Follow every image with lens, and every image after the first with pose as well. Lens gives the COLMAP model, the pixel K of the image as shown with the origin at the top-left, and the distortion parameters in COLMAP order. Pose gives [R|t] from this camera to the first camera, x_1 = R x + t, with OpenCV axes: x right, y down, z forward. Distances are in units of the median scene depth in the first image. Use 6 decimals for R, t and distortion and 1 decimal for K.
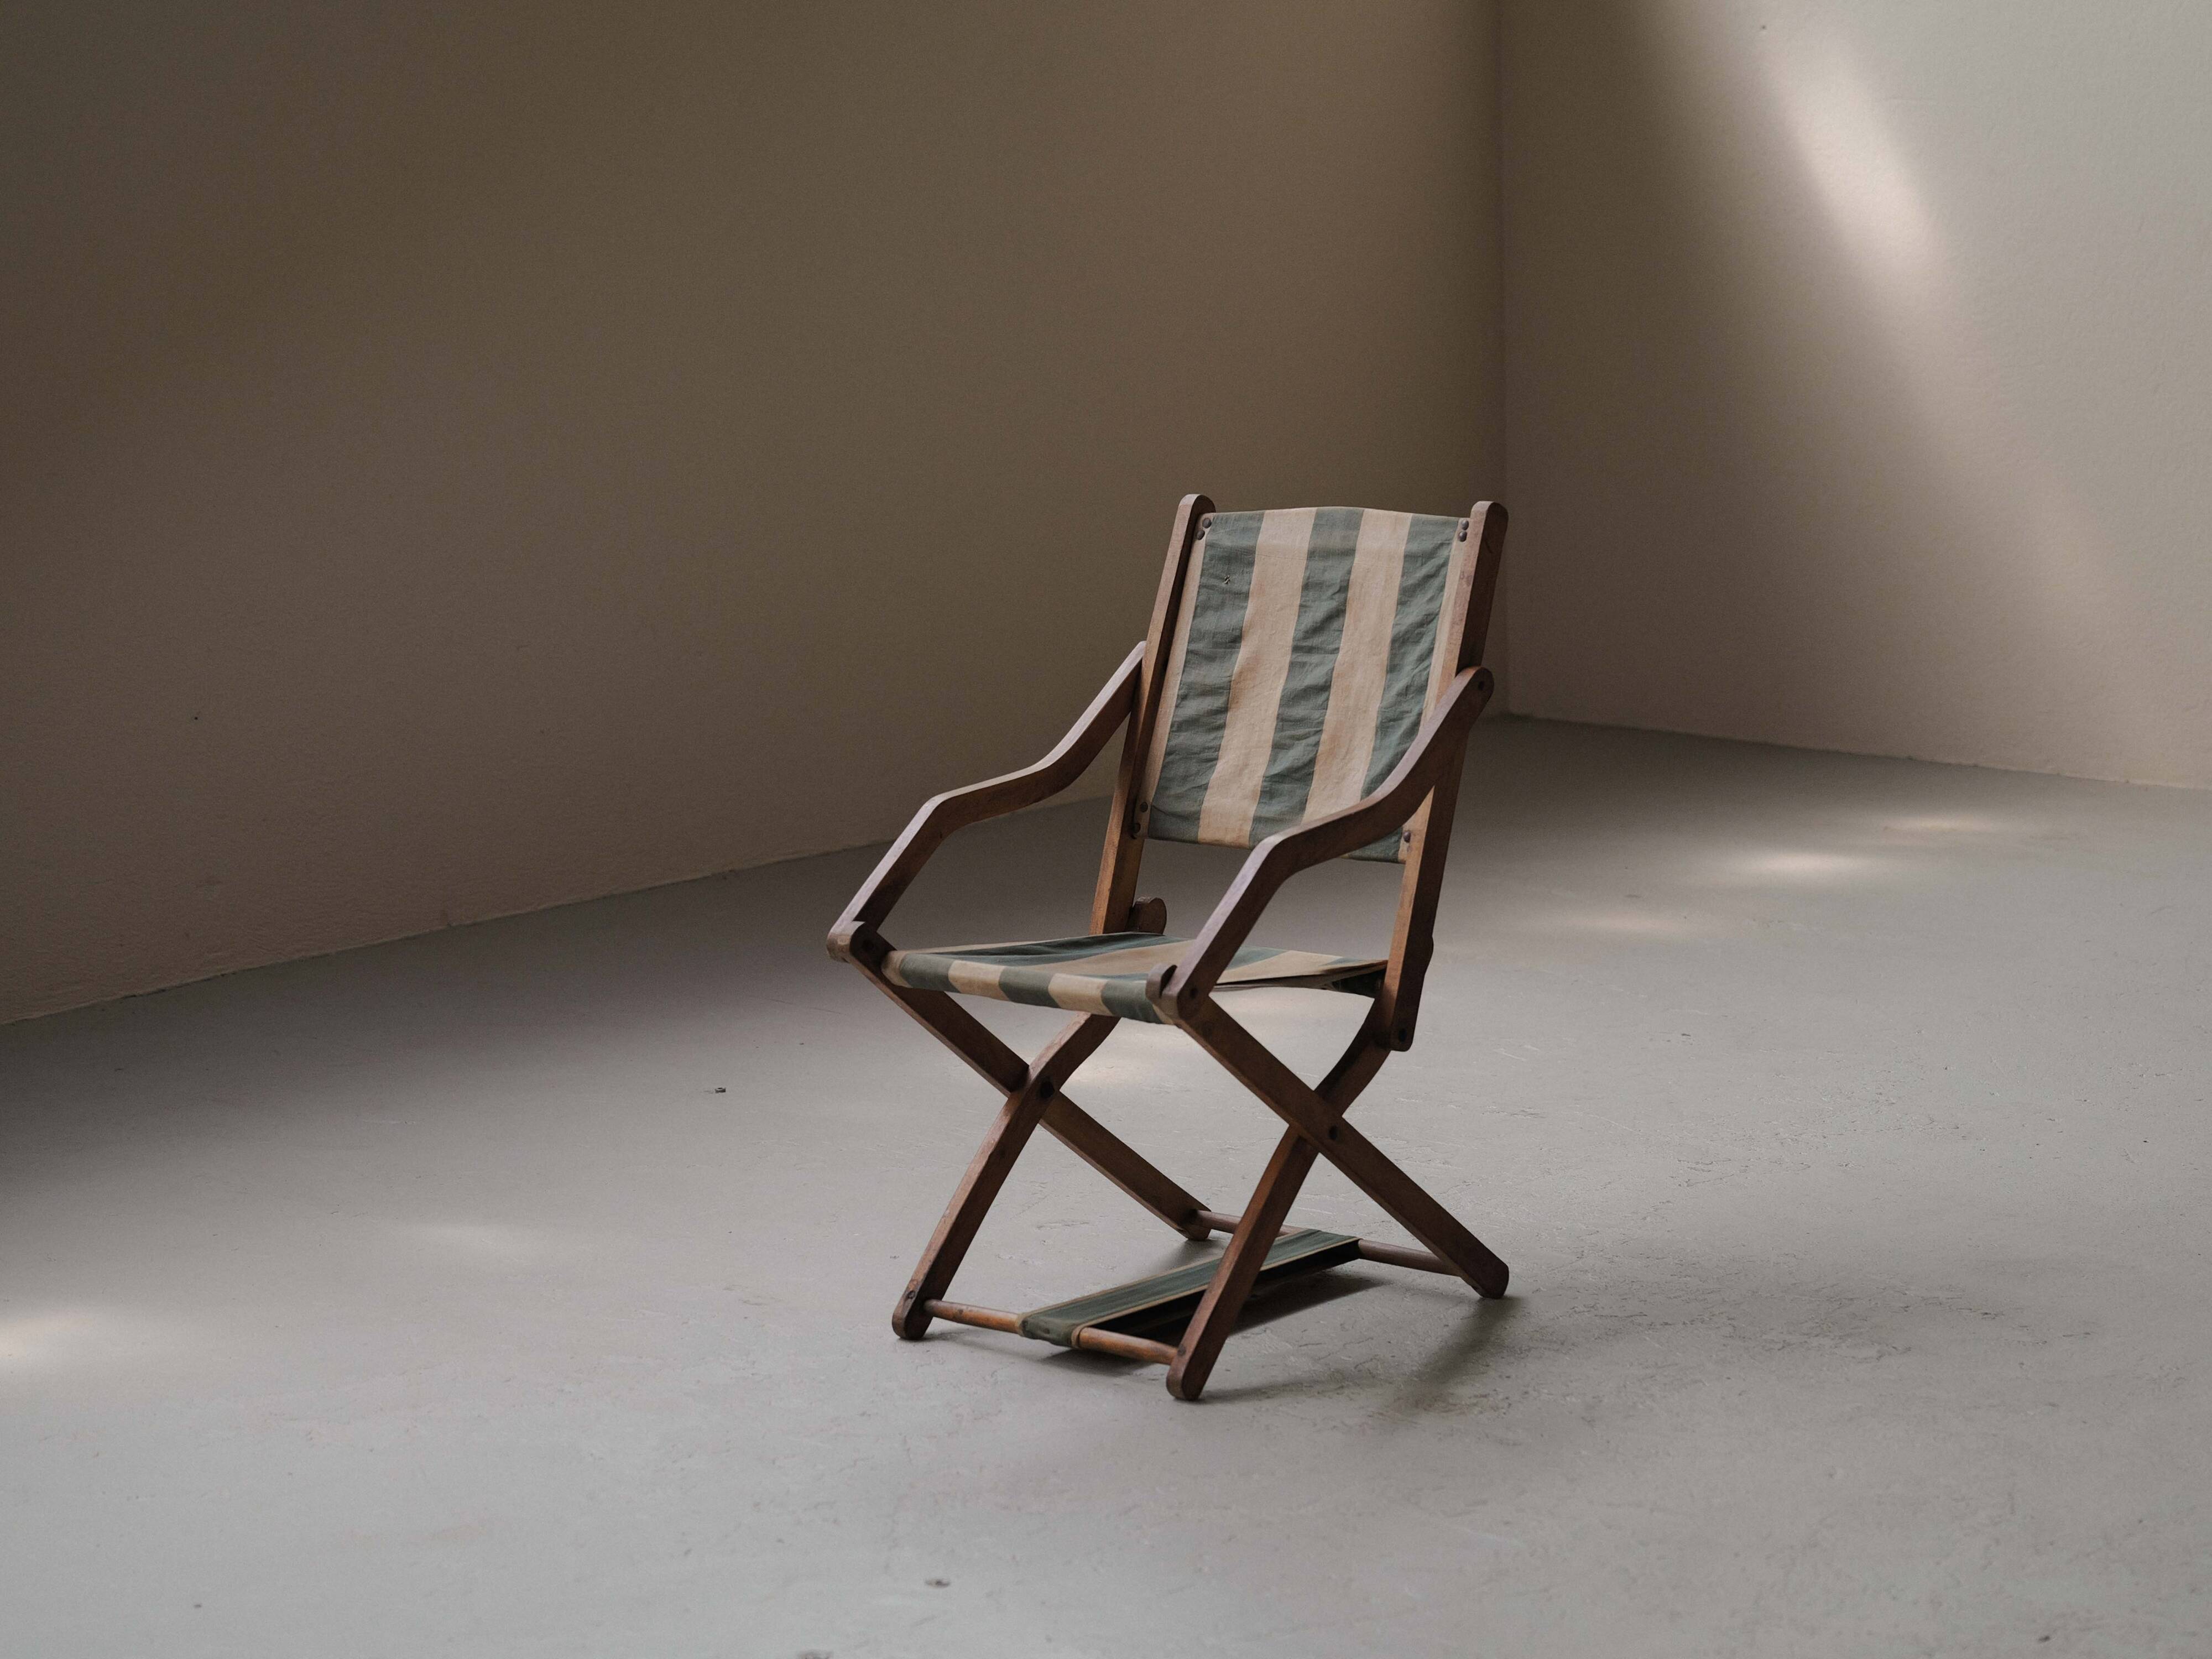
lens RADIAL K [[4509.5, 0, 1113.9], [0, 4509.5, 802.5], [0, 0, 1]] dist [-0.104079, 0.000000]
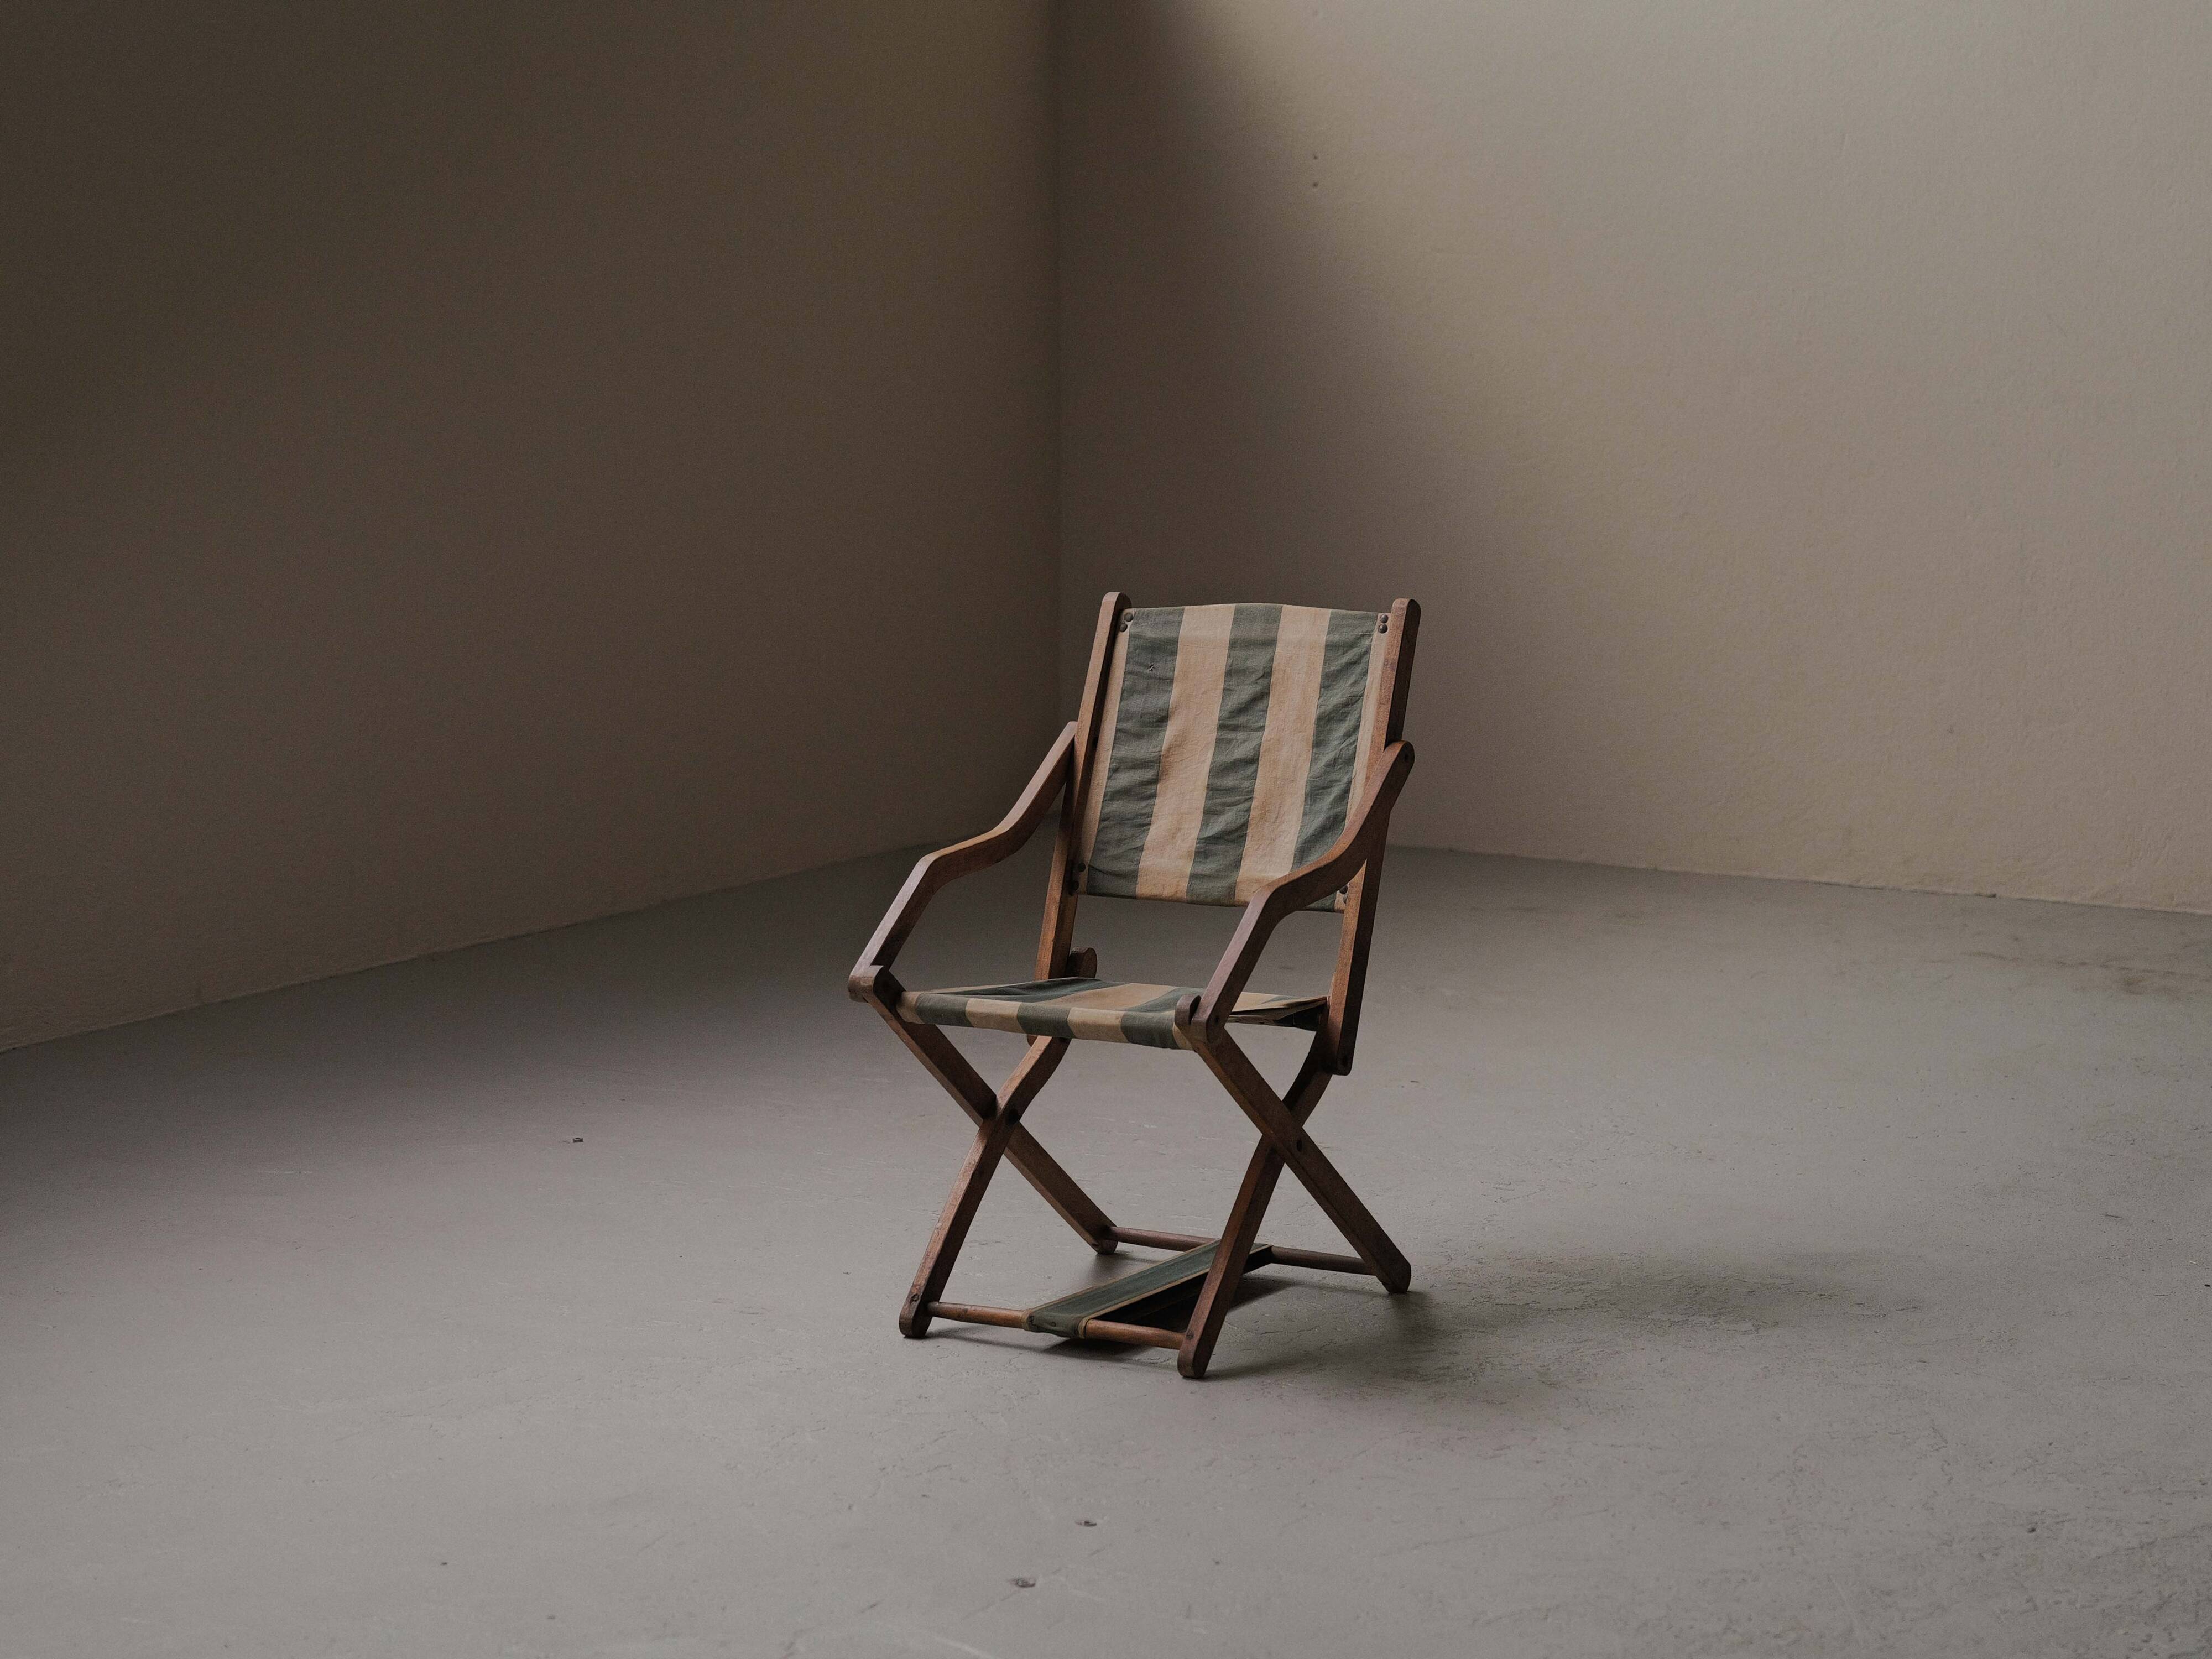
lens RADIAL K [[4509.5, 0, 1093.8], [0, 4509.5, 757.1], [0, 0, 1]] dist [-0.104079, 0.000000]
pose [[0.982802, 0.000433, 0.184660, -0.203887], [0.006814, 0.999231, -0.038608, 0.017496], [-0.184535, 0.039203, 0.982044, -0.116127]]
